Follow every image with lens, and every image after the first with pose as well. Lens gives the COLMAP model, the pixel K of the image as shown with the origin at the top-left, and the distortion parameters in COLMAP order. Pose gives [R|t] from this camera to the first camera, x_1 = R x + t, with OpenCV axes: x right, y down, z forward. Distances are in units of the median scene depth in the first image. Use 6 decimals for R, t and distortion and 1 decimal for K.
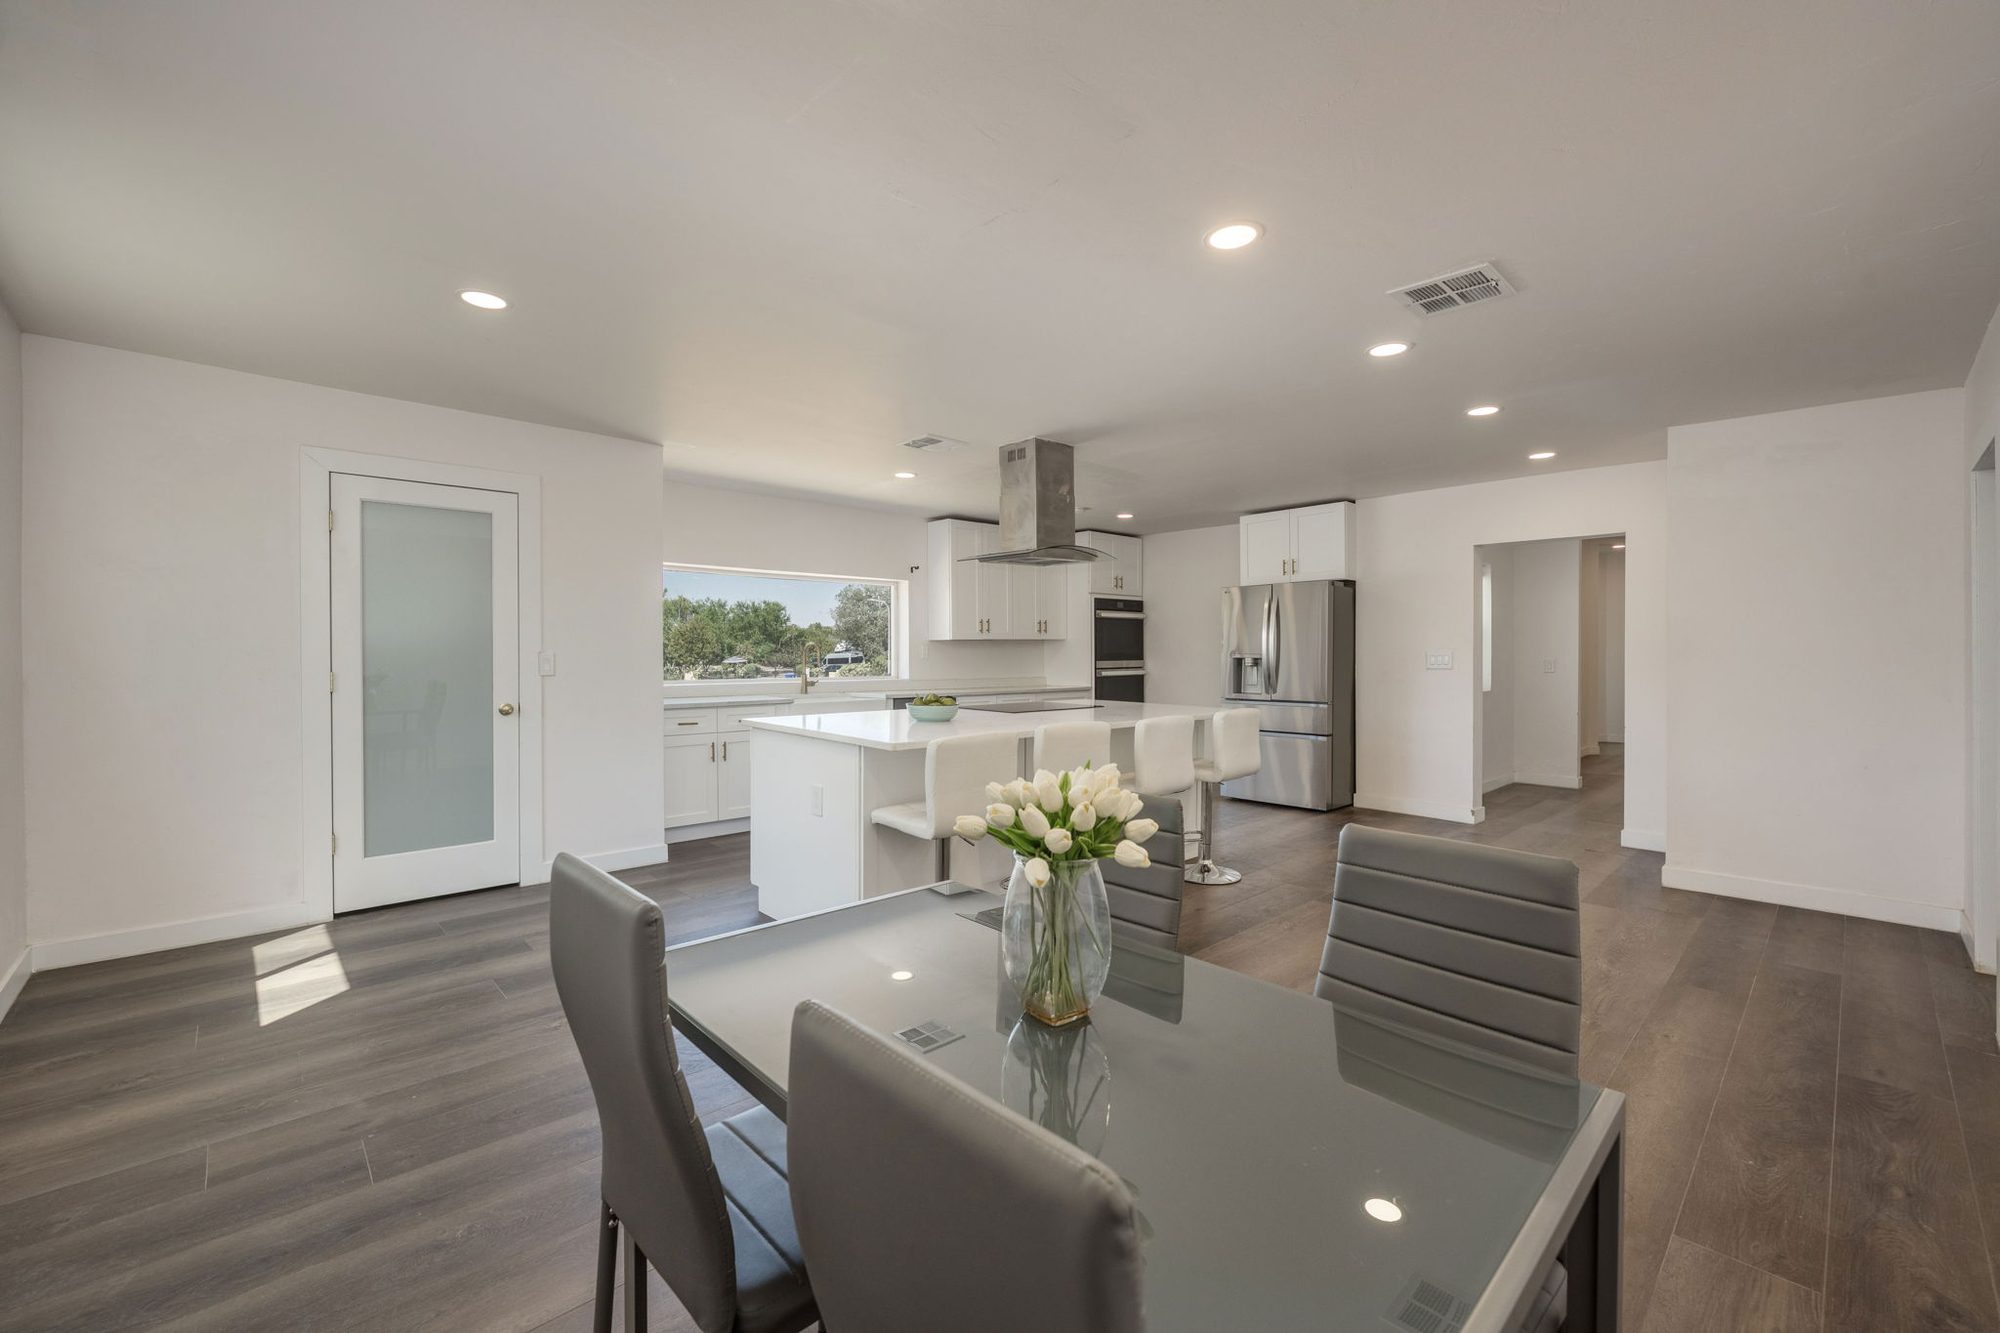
lens RADIAL K [[811.9, 0, 1000.0], [0, 811.9, 666.5], [0, 0, 1]] dist [-0.000536, -0.000053]
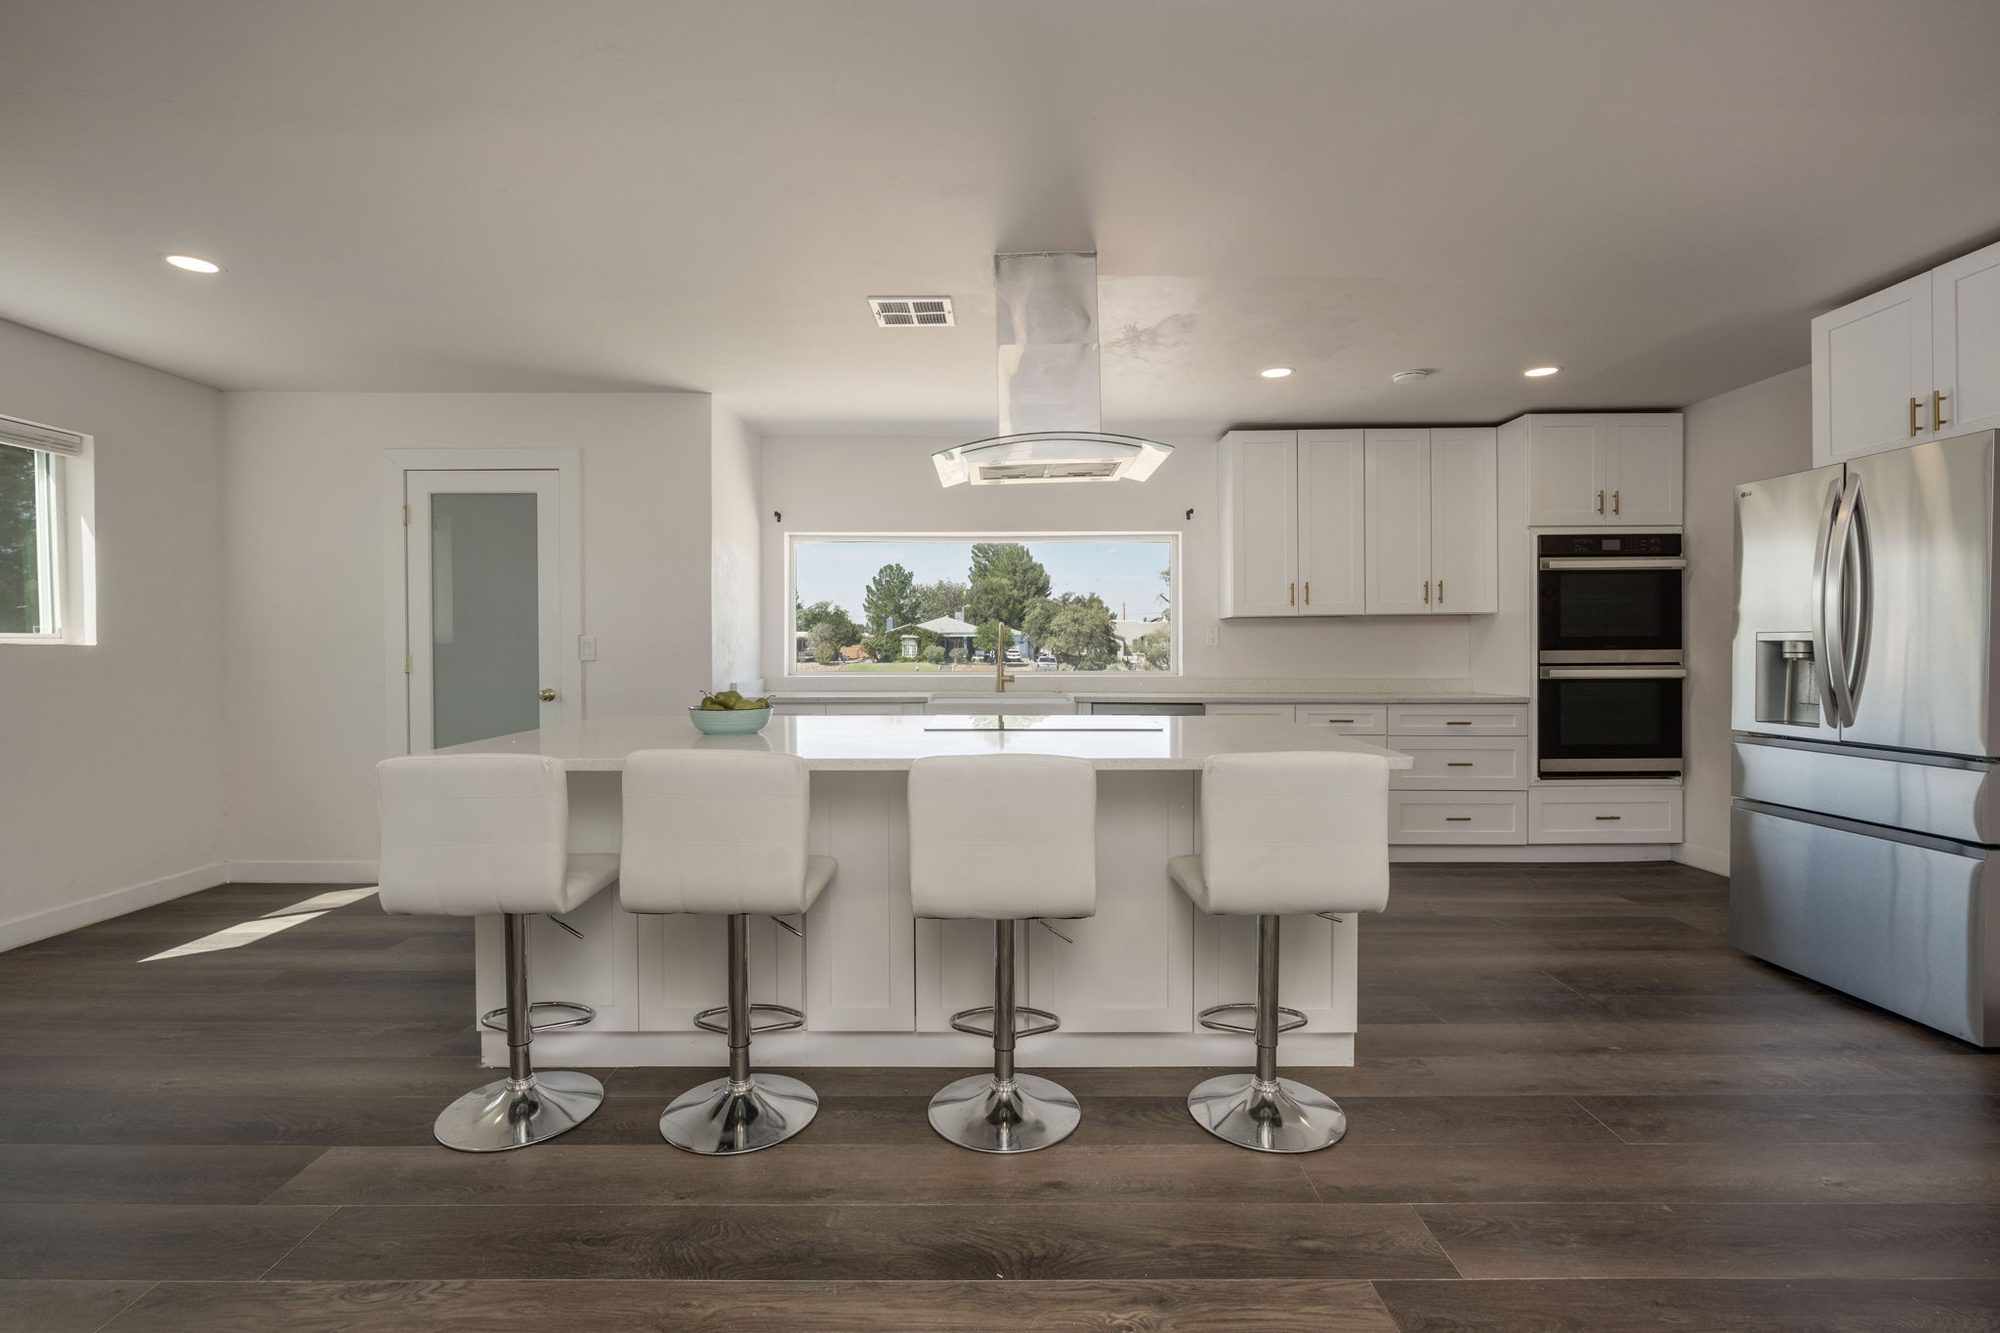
lens RADIAL K [[936.4, 0, 1000.0], [0, 936.4, 666.5], [0, 0, 1]] dist [-0.000049, -0.000040]
pose [[0.728605, 0.011851, -0.684832, 0.276211], [-0.009478, 0.999929, 0.007221, 0.002852], [0.684869, 0.001230, 0.728665, 0.282324]]
